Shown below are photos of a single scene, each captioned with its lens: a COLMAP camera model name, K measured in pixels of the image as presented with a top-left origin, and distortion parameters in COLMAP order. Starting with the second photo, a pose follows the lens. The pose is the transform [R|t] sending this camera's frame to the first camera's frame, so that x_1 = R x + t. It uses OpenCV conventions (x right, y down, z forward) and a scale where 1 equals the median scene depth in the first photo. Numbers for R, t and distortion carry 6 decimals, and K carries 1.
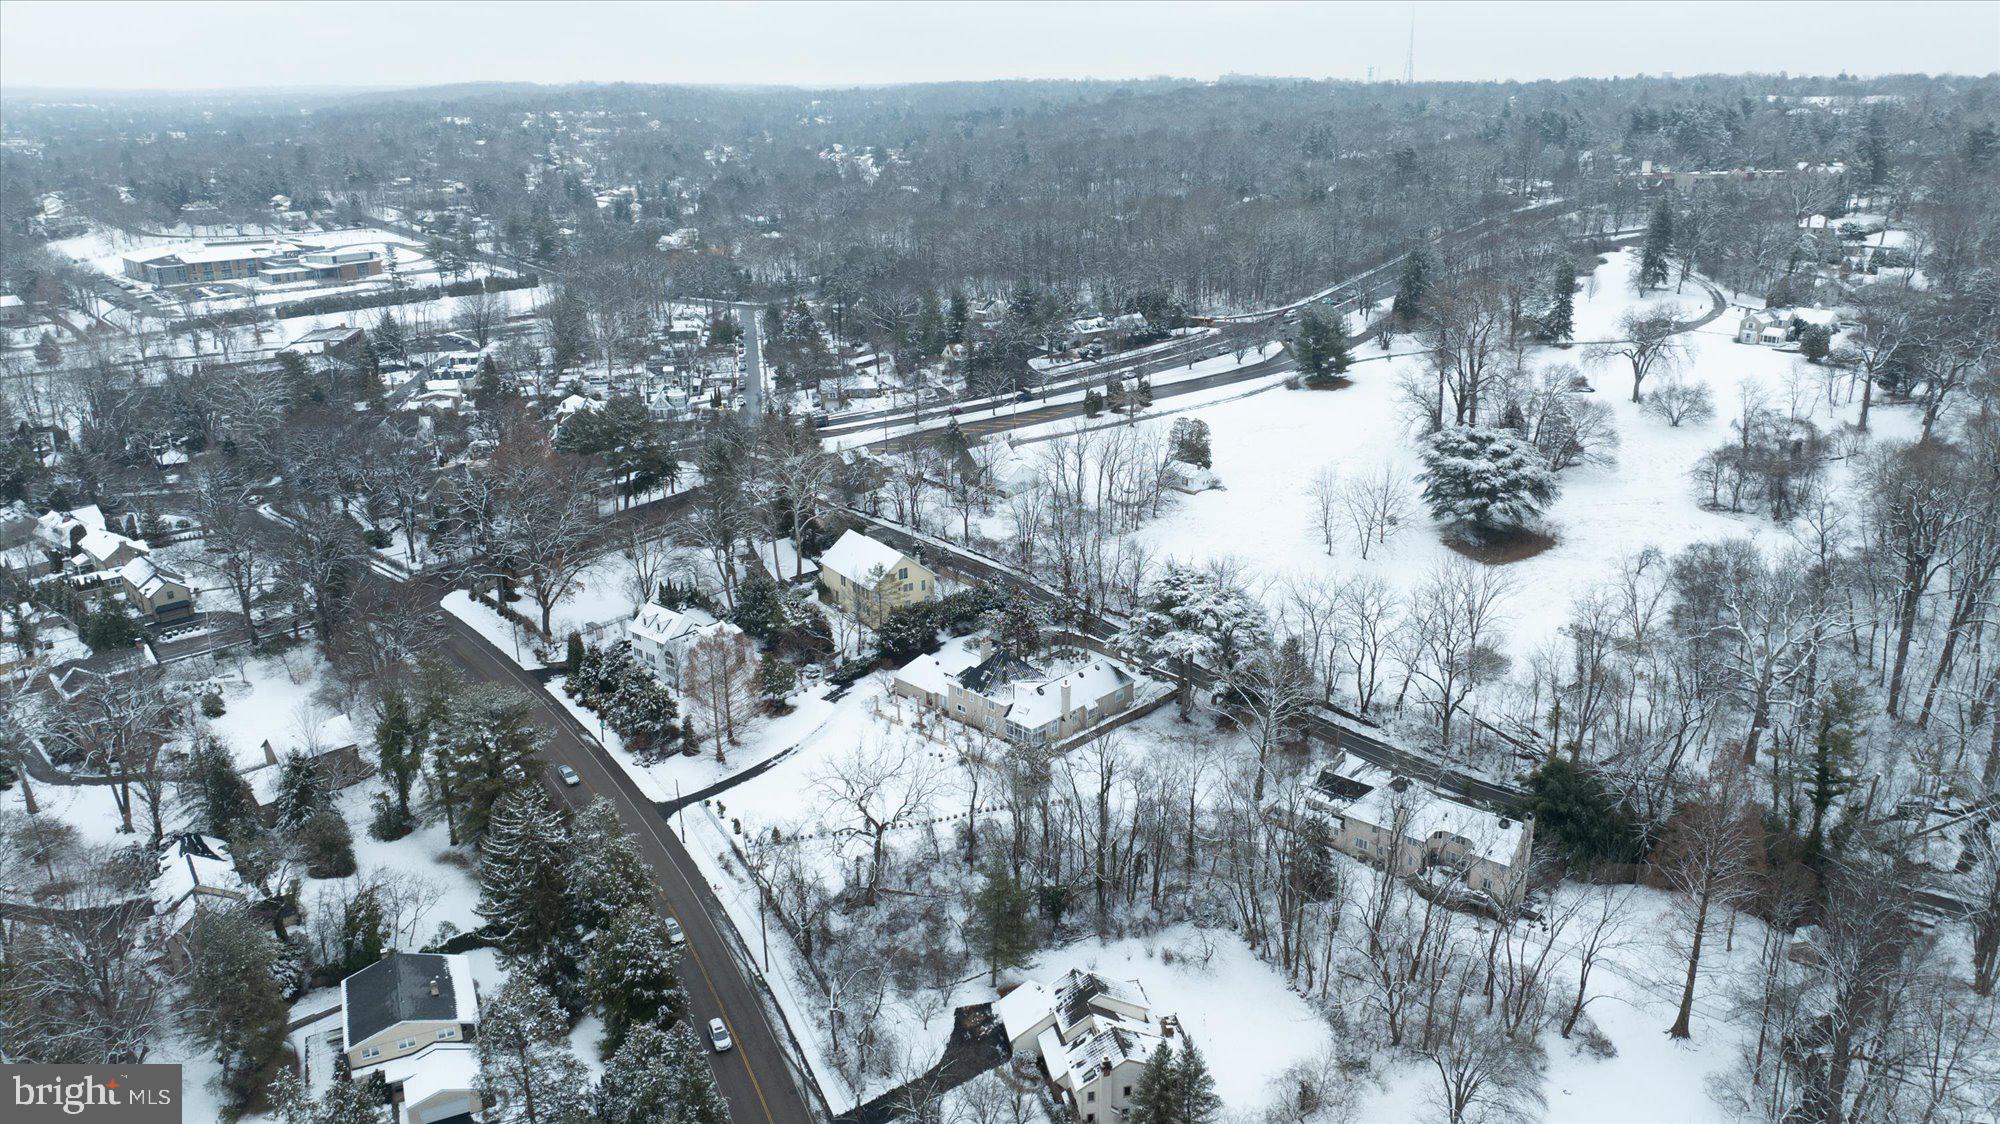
lens RADIAL K [[1401.5, 0, 999.5], [0, 1401.5, 556.6], [0, 0, 1]] dist [-0.020673, 0.005079]
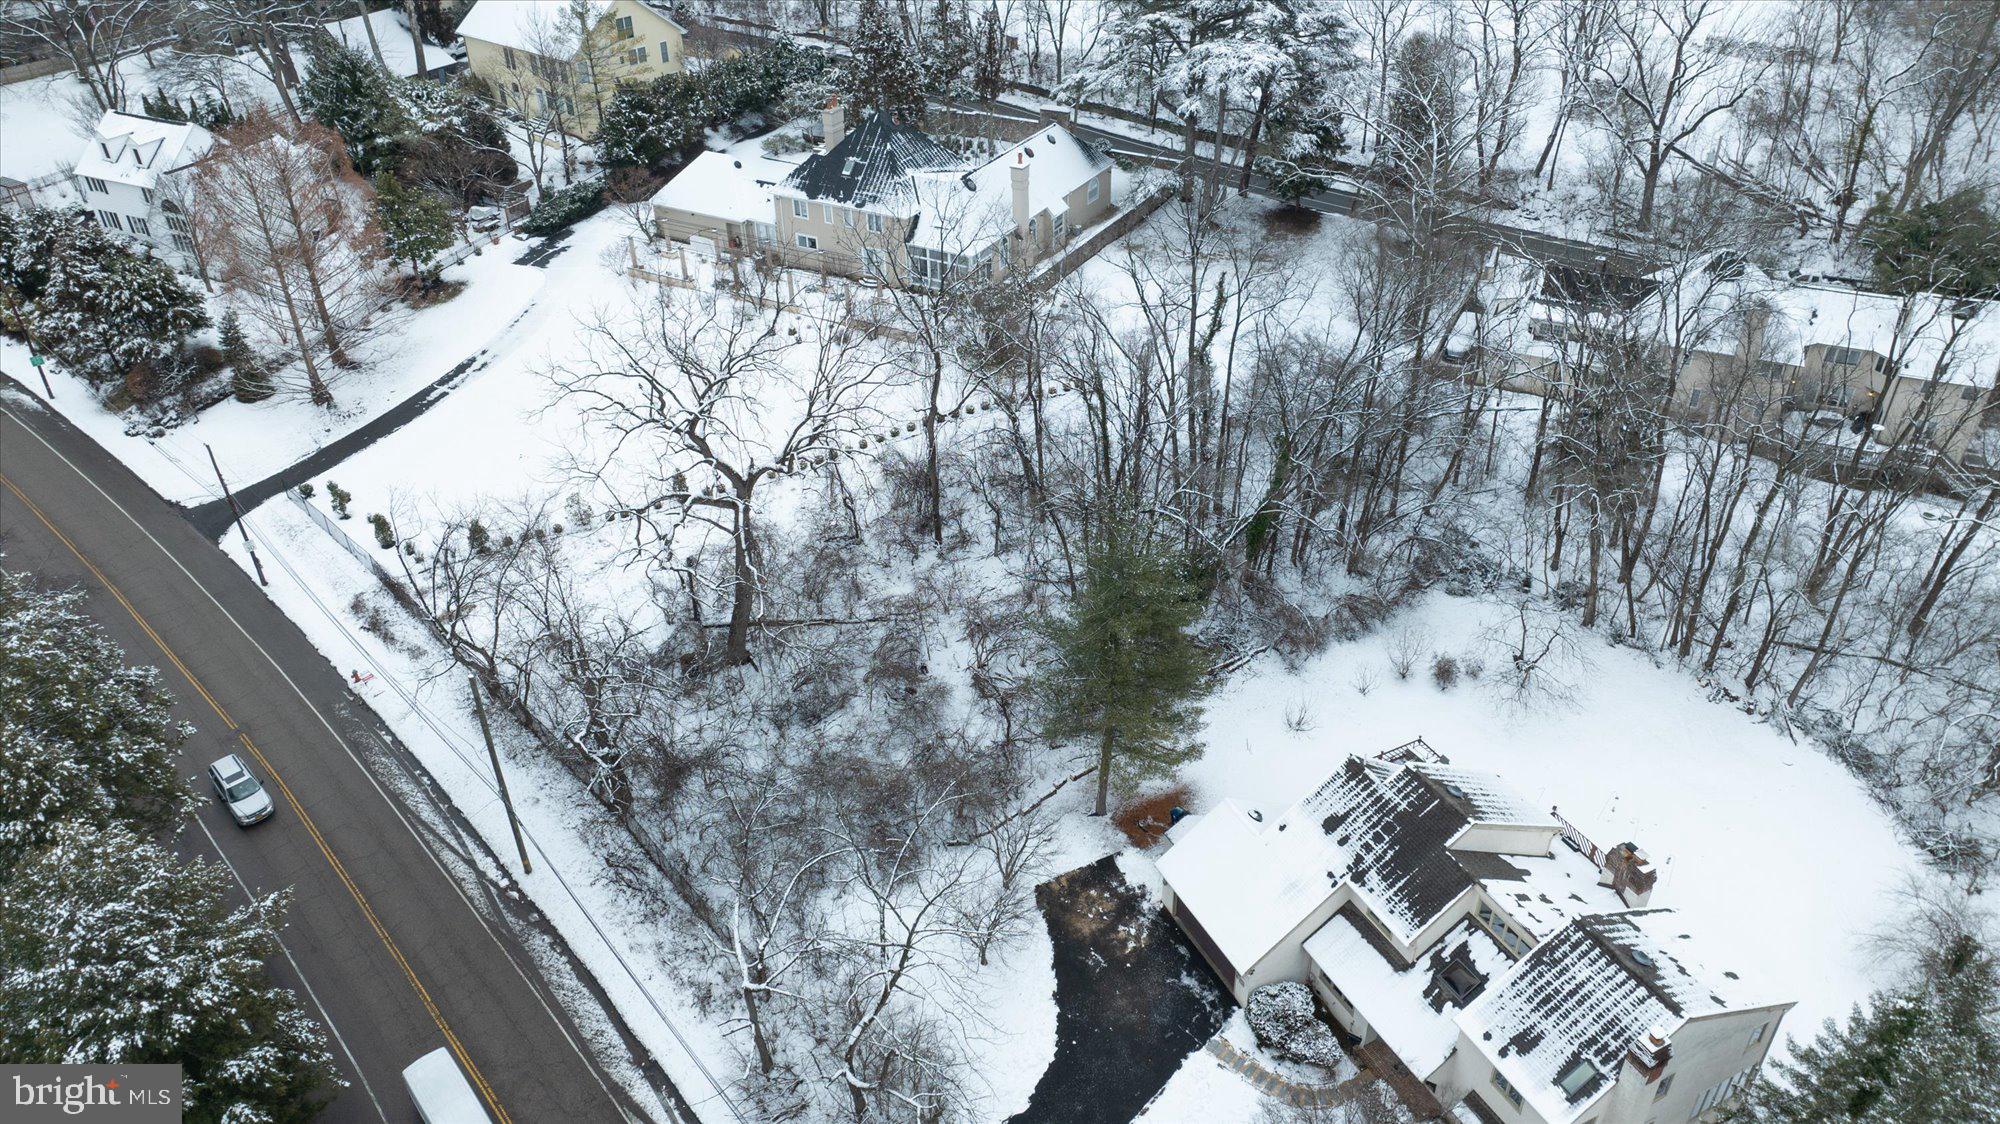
lens RADIAL K [[1401.5, 0, 1007.8], [0, 1401.5, 563.0], [0, 0, 1]] dist [-0.020673, 0.005079]
pose [[0.965510, -0.149991, 0.212820, -0.087578], [0.090871, 0.960120, 0.264409, 0.098502], [-0.243992, -0.235950, 0.940636, 0.507640]]
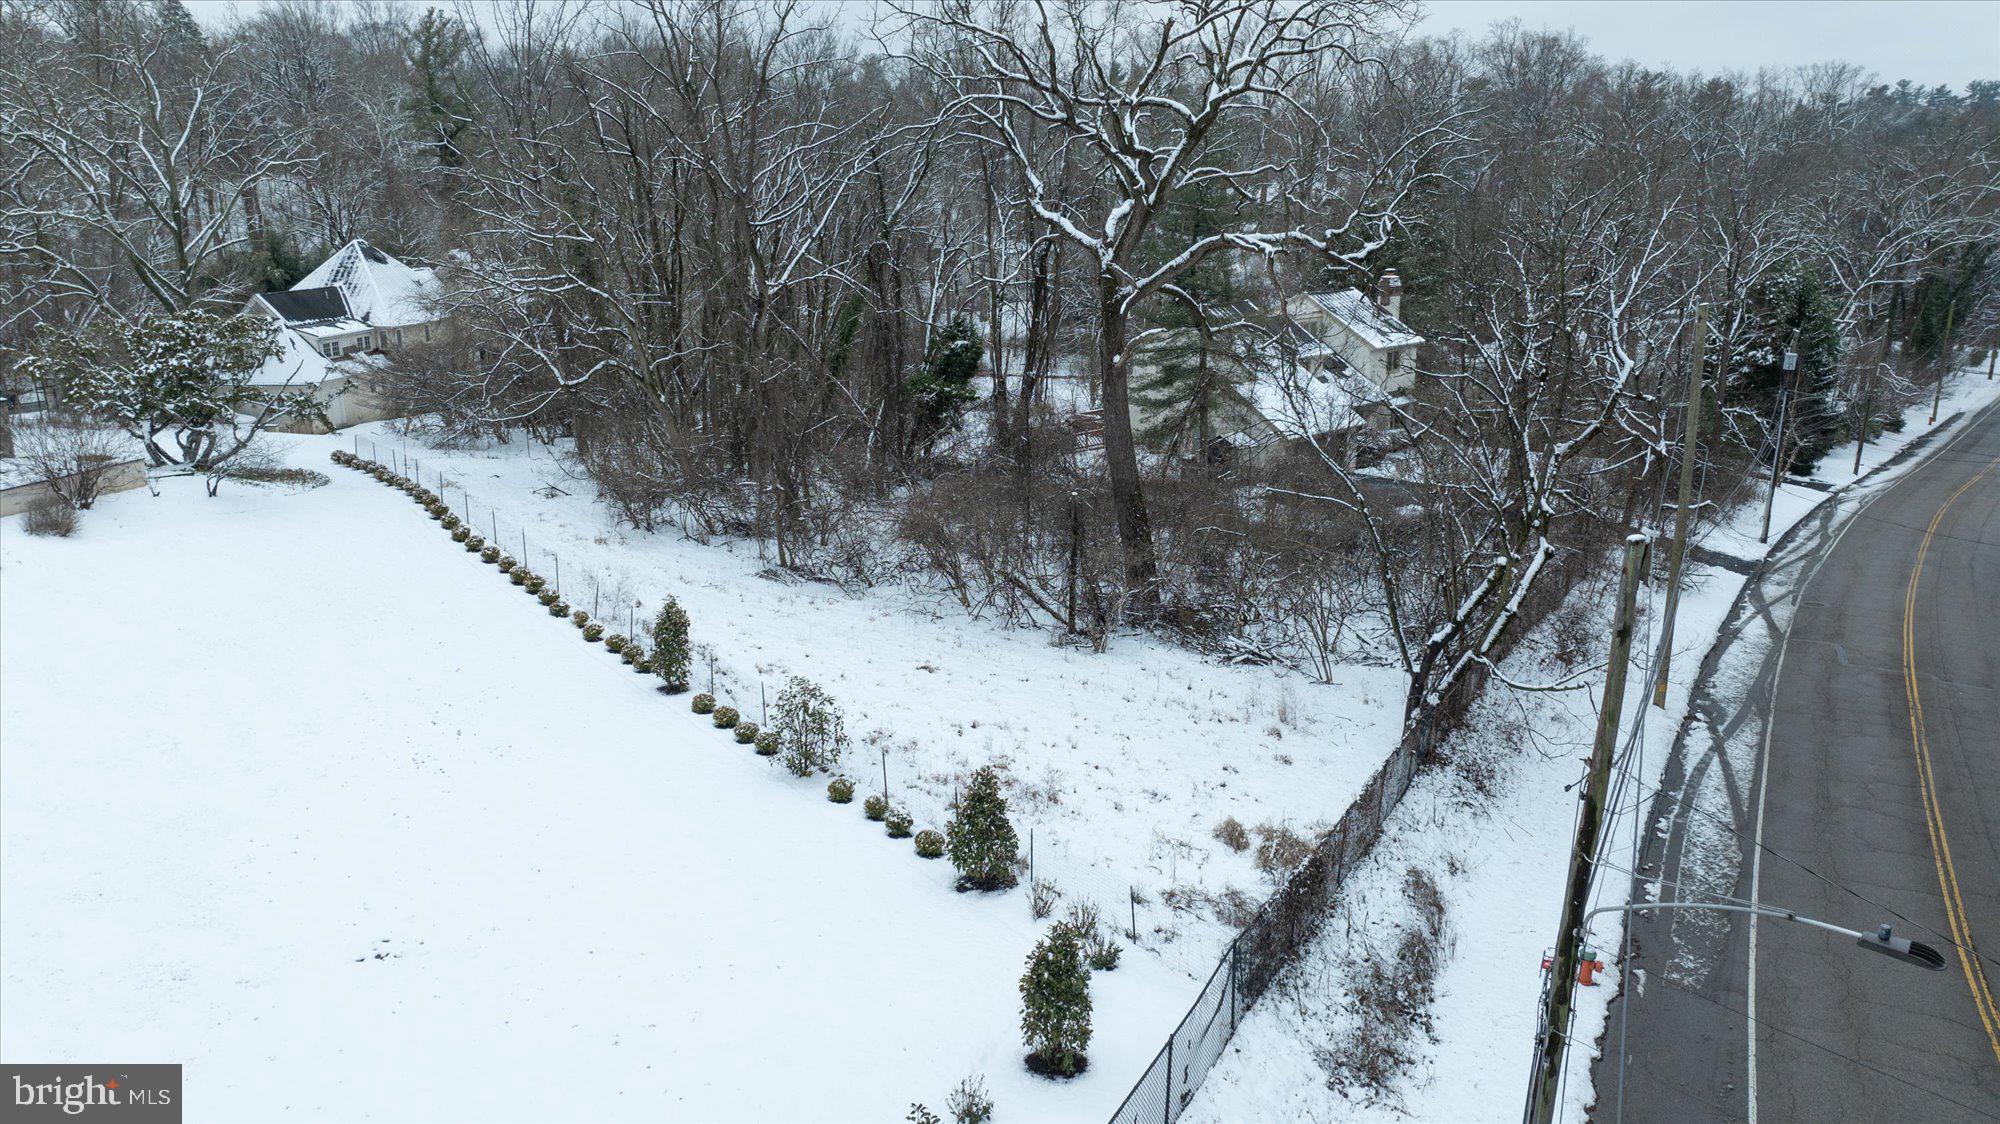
lens RADIAL K [[1401.5, 0, 1004.6], [0, 1401.5, 559.3], [0, 0, 1]] dist [-0.020673, 0.005079]
pose [[-0.533977, -0.196485, 0.822352, -0.253240], [0.290923, 0.870536, 0.396902, 0.115039], [-0.793872, 0.451177, -0.407684, 0.983623]]
